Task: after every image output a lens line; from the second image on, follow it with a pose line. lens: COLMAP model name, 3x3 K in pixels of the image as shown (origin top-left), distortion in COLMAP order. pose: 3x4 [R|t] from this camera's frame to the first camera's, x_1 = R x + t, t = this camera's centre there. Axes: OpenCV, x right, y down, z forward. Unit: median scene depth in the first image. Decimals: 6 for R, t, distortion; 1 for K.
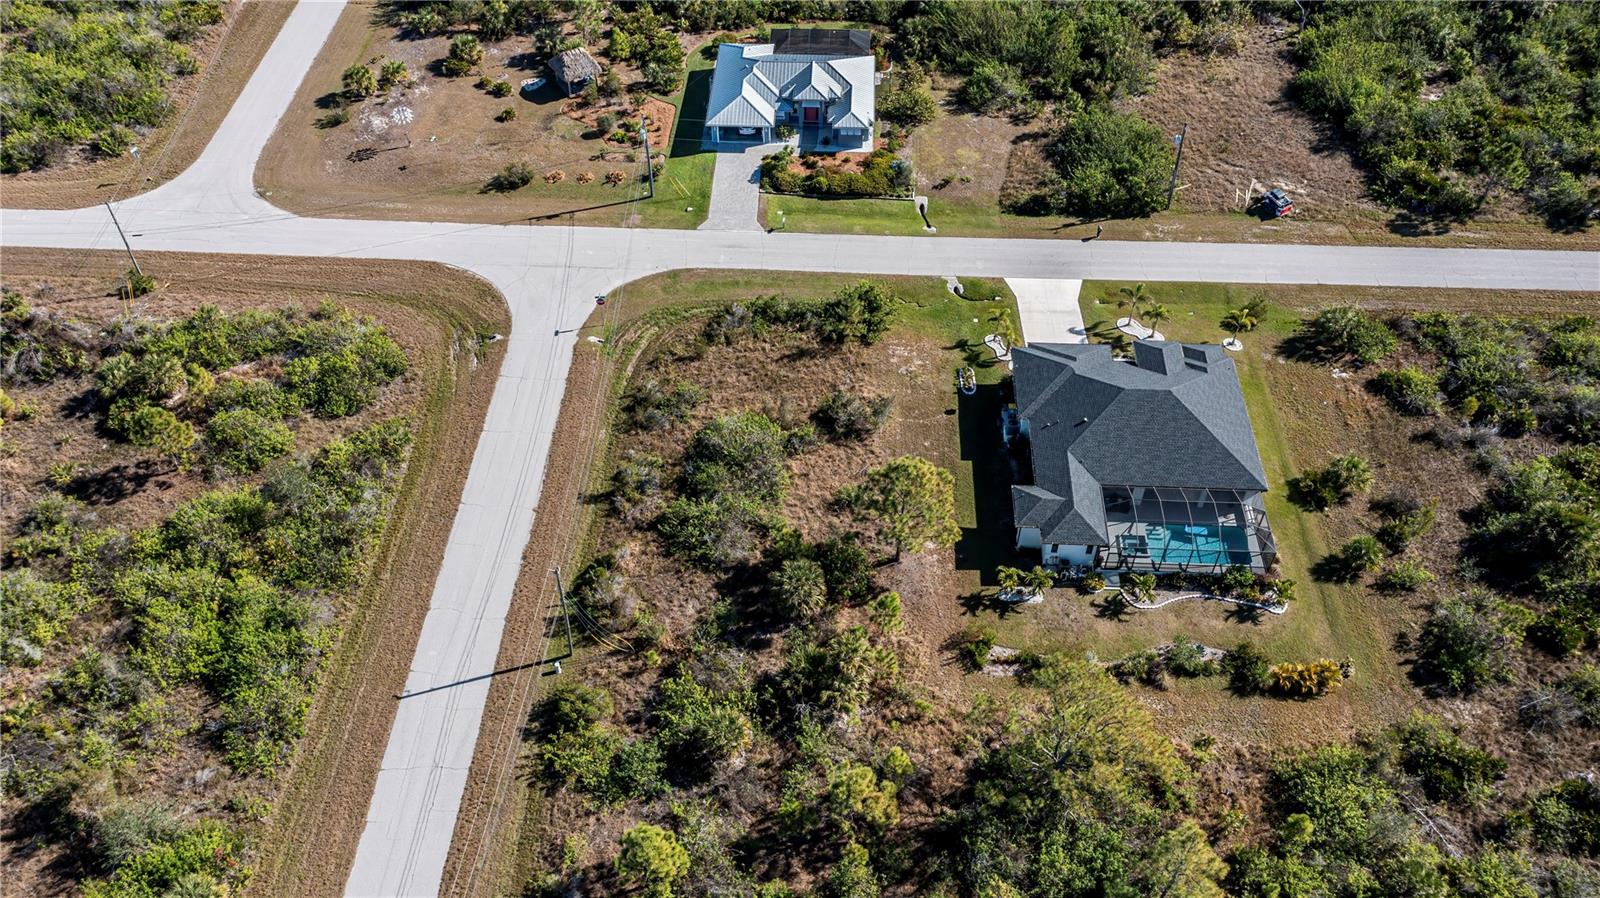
lens RADIAL K [[1264.5, 0, 803.0], [0, 1264.5, 444.5], [0, 0, 1]] dist [-0.000621, 0.001353]
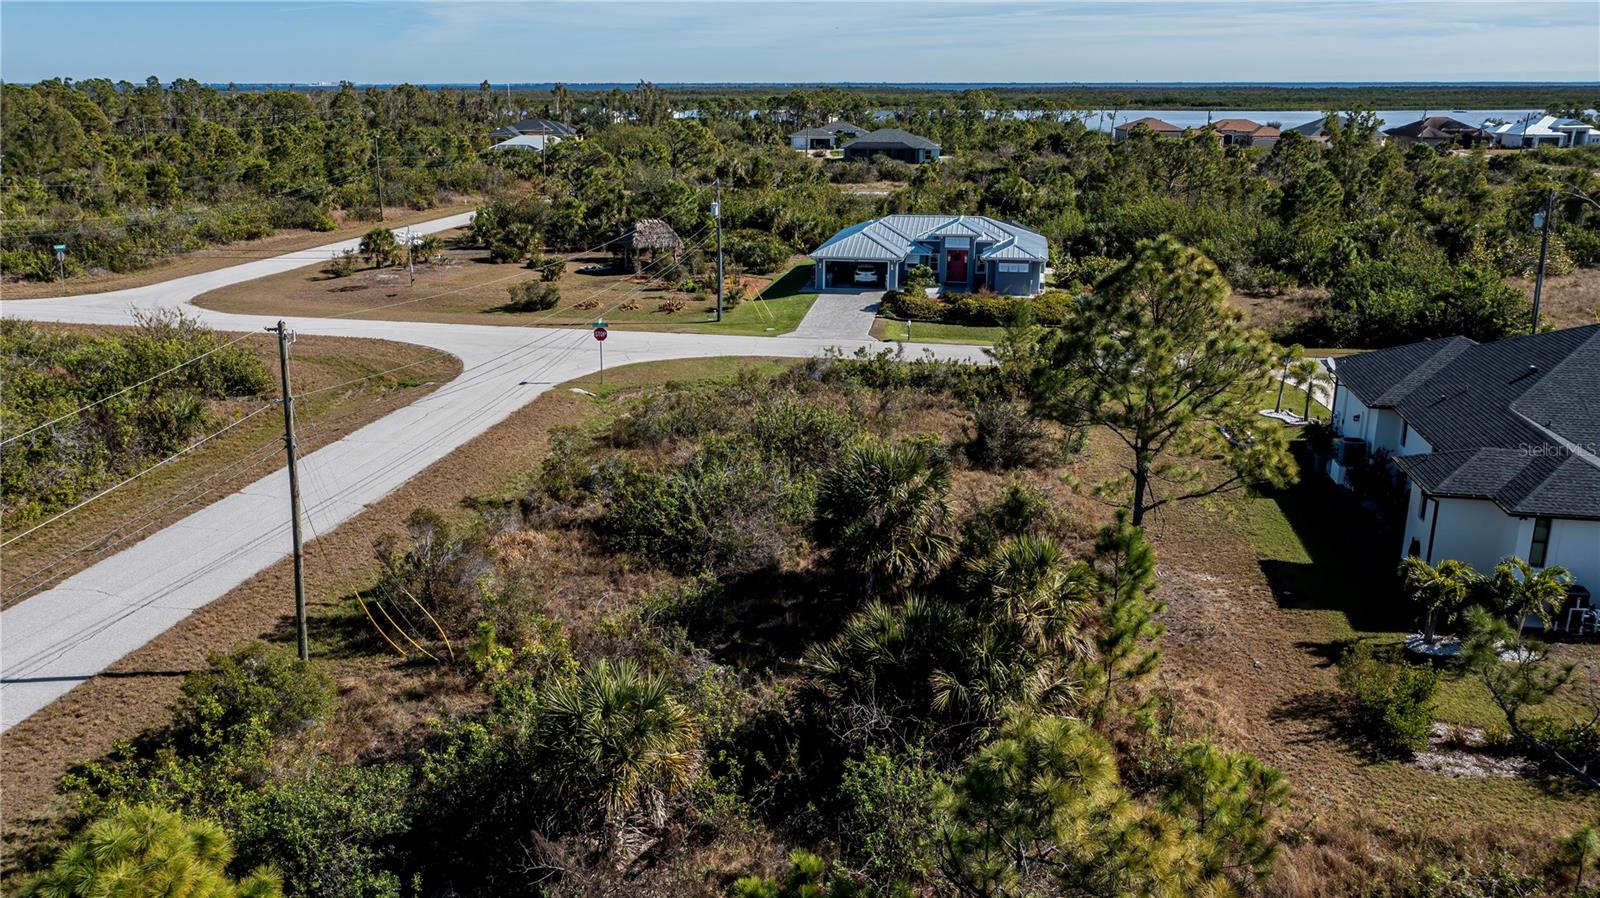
lens RADIAL K [[1263.1, 0, 777.9], [0, 1263.1, 448.2], [0, 0, 1]] dist [-0.000148, 0.002248]
pose [[0.988950, 0.041610, -0.142292, 0.015564], [-0.108220, 0.858617, -0.501064, 0.253835], [0.101325, 0.510926, 0.853632, 0.561578]]
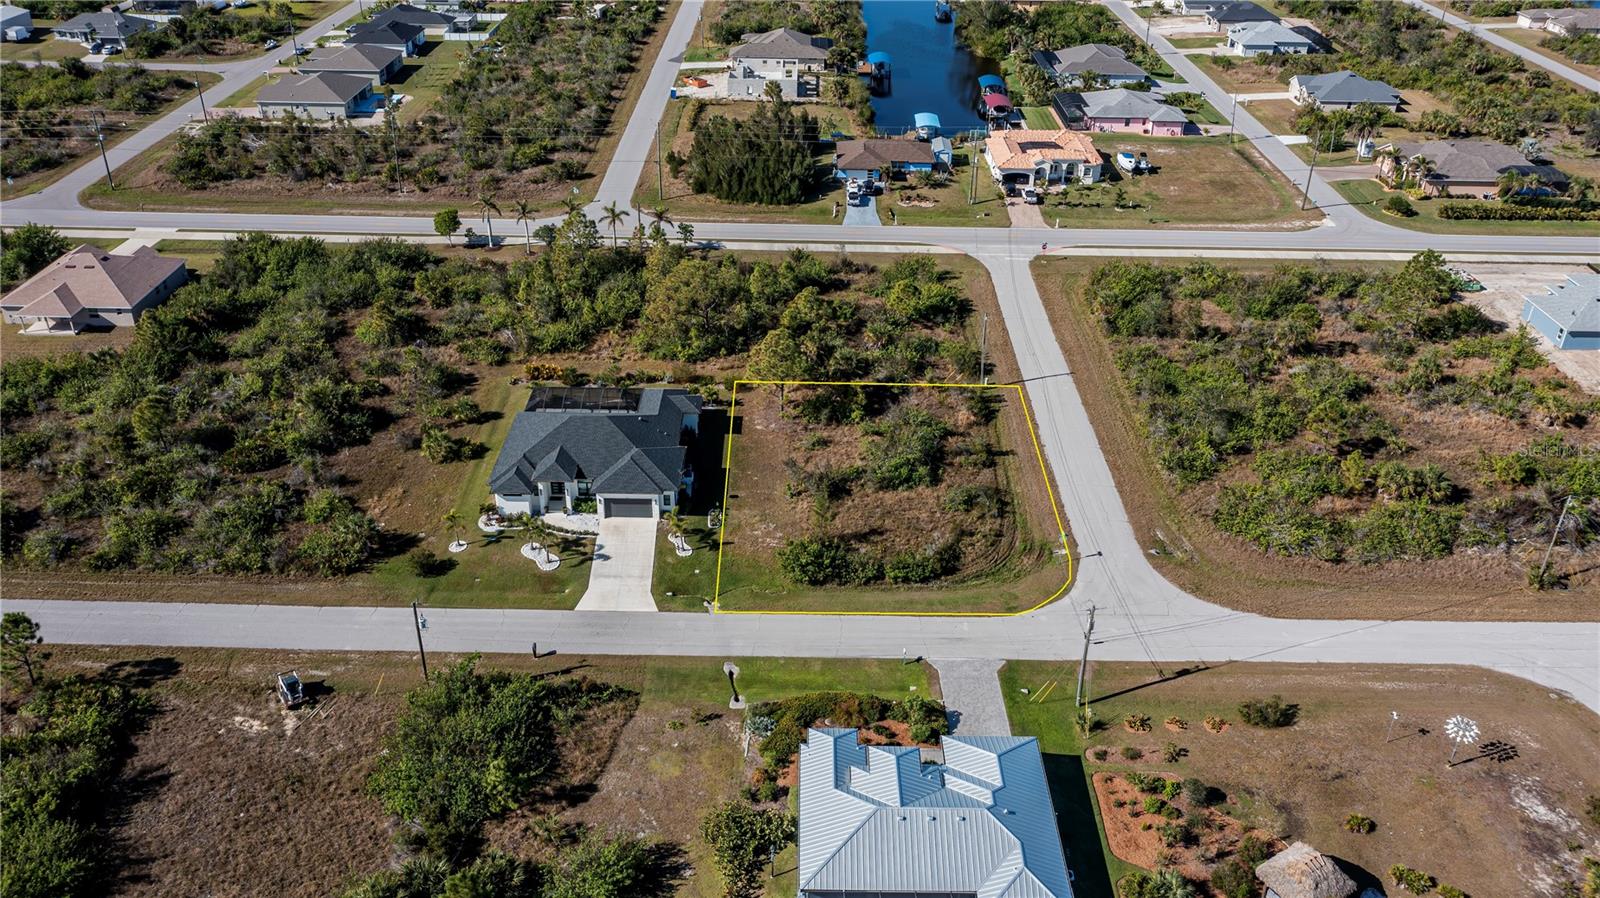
lens RADIAL K [[1264.5, 0, 803.0], [0, 1264.5, 444.5], [0, 0, 1]] dist [-0.000621, 0.001353]
pose [[-0.999034, 0.008753, -0.043065, 0.105296], [-0.039910, 0.229546, 0.972479, -1.231563], [0.018398, 0.973258, -0.228975, 1.262591]]
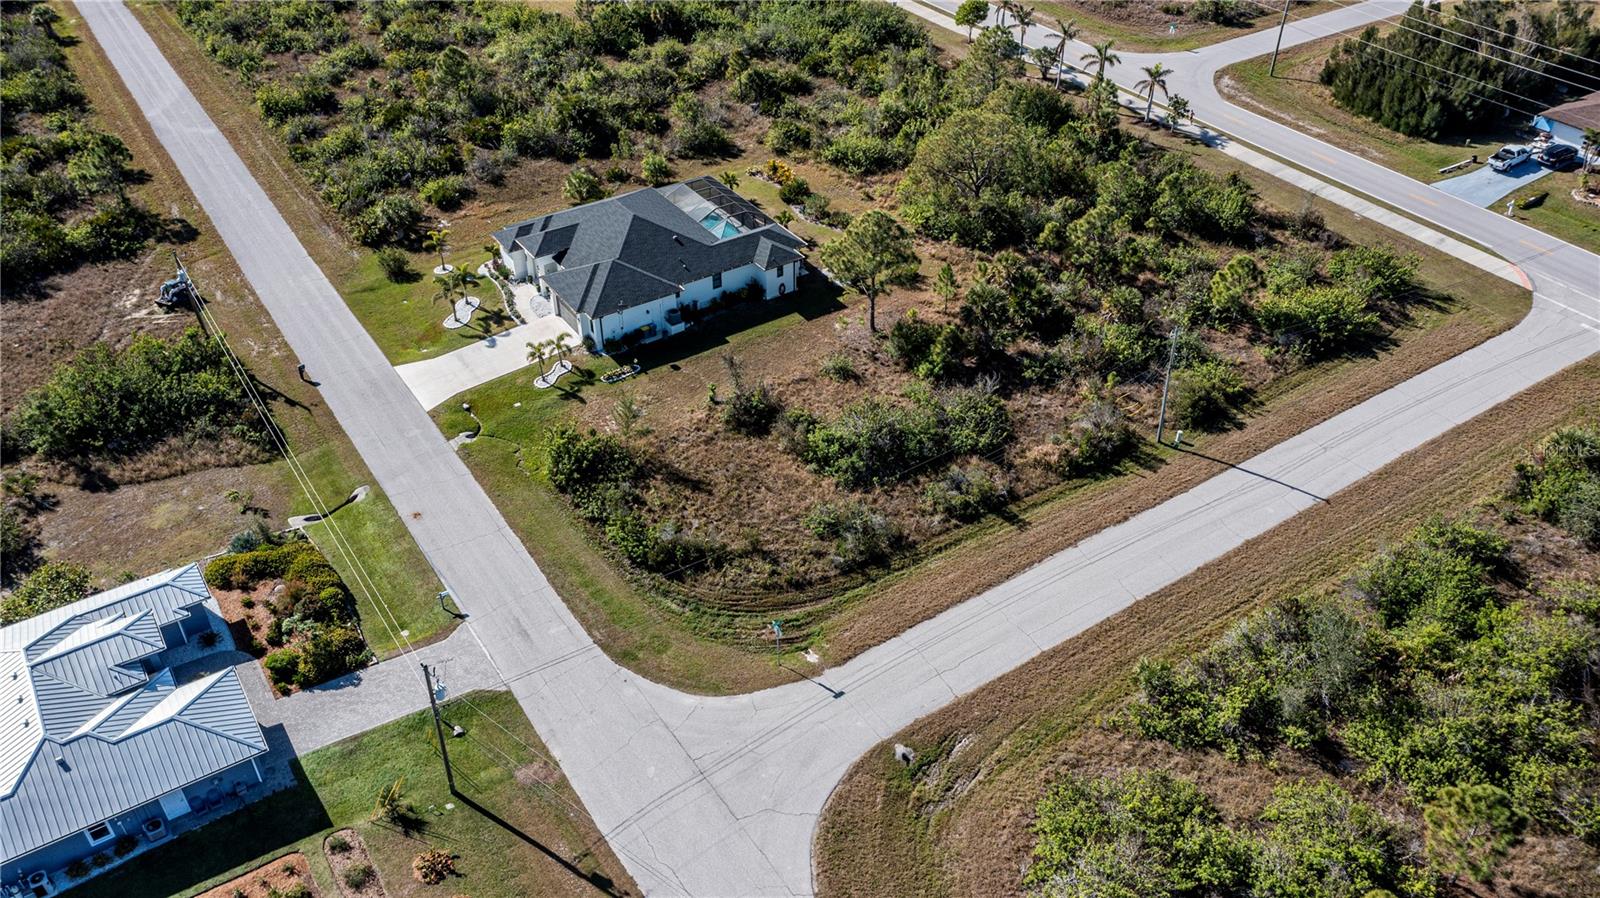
lens RADIAL K [[1262.1, 0, 800.0], [0, 1262.1, 449.0], [0, 0, 1]] dist [0.000614, -0.001163]
pose [[-0.592063, -0.485813, 0.642998, -0.591005], [0.589005, 0.283700, 0.756695, -0.685638], [-0.550031, 0.826740, 0.118178, 0.914276]]
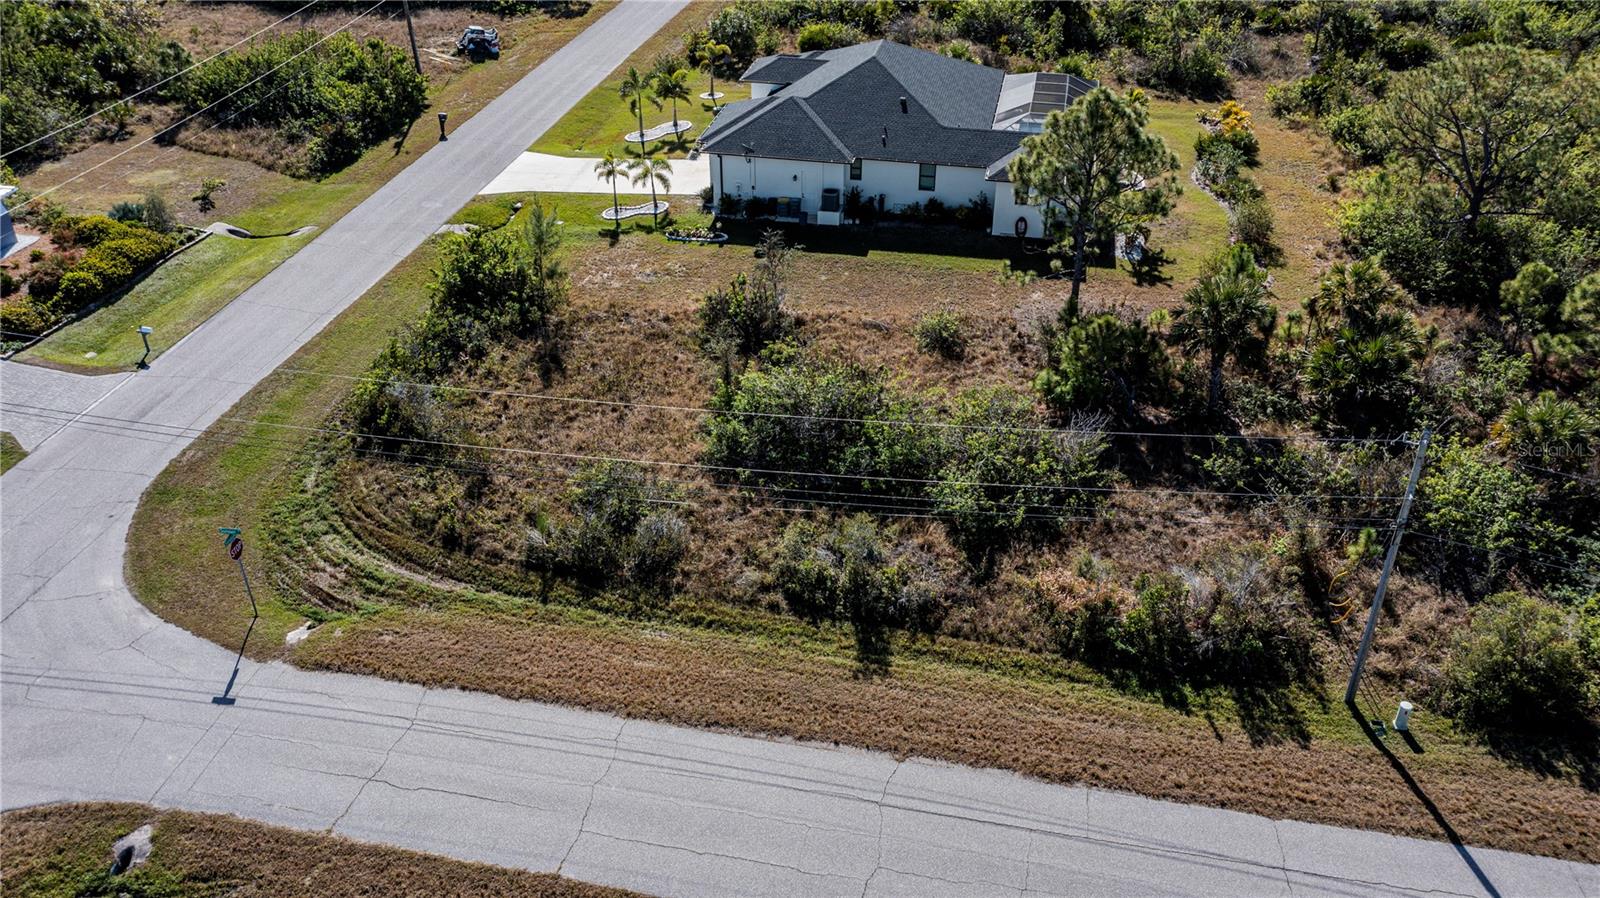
lens RADIAL K [[1259.4, 0, 800.0], [0, 1259.4, 449.0], [0, 0, 1]] dist [-0.002478, -0.004618]
pose [[0.157367, -0.536498, 0.829099, -0.457556], [0.720759, 0.636324, 0.274952, -0.124117], [-0.675087, 0.554312, 0.486822, 0.761507]]
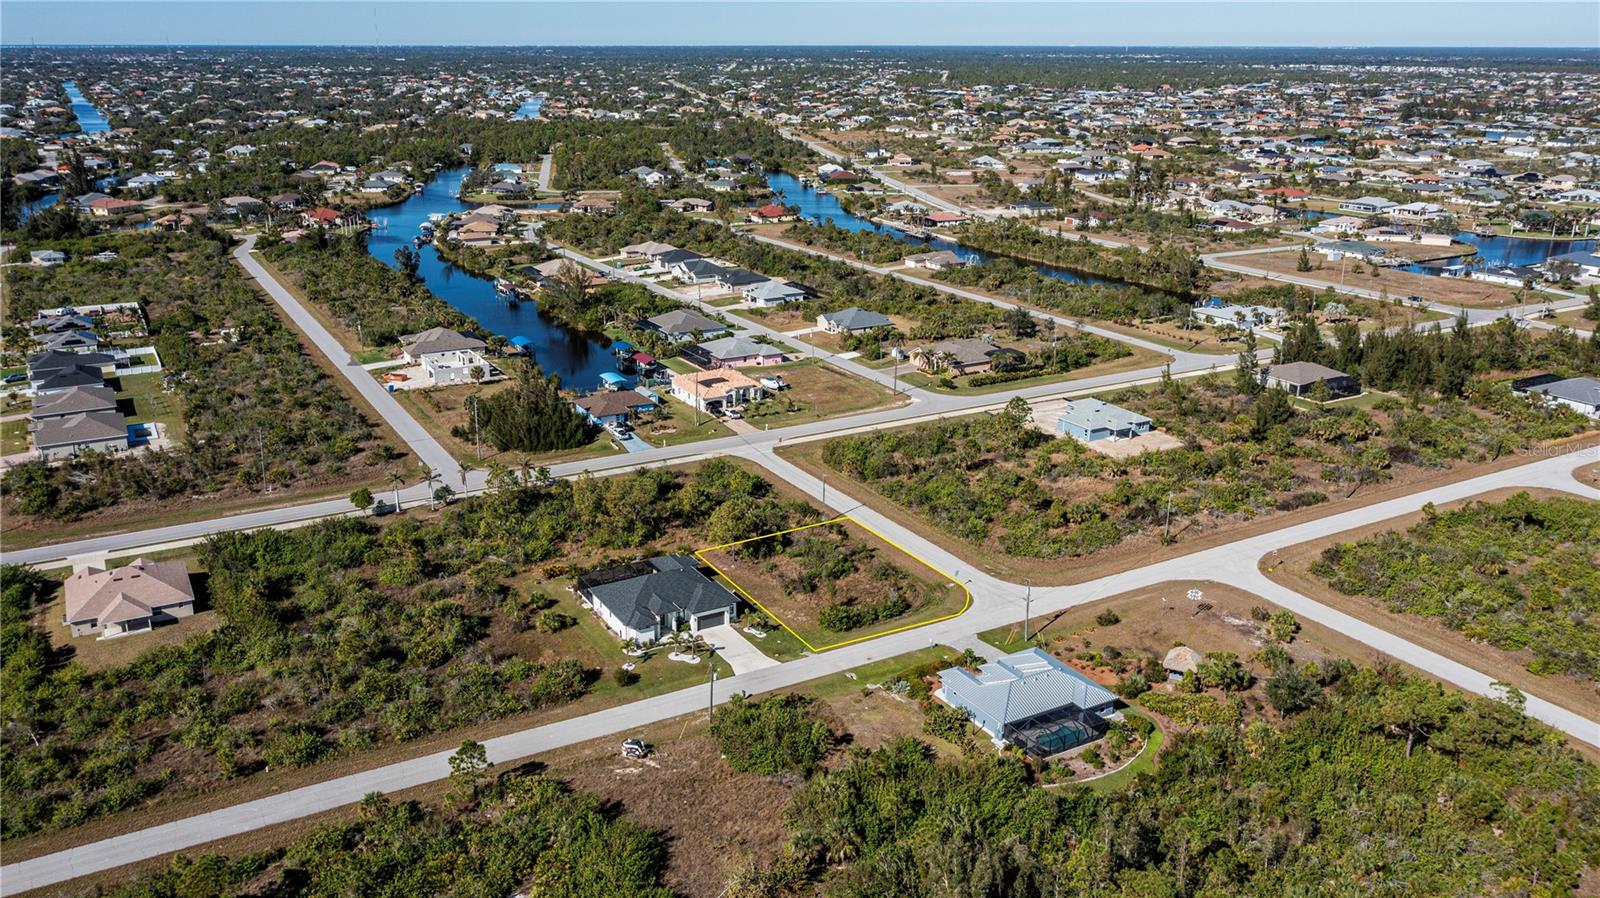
lens RADIAL K [[1263.1, 0, 777.9], [0, 1263.1, 448.2], [0, 0, 1]] dist [-0.000148, 0.002248]
pose [[-0.848836, 0.163096, -0.502868, 1.008770], [-0.386733, 0.456967, 0.801011, -1.669610], [0.360436, 0.874403, -0.324815, 1.454717]]
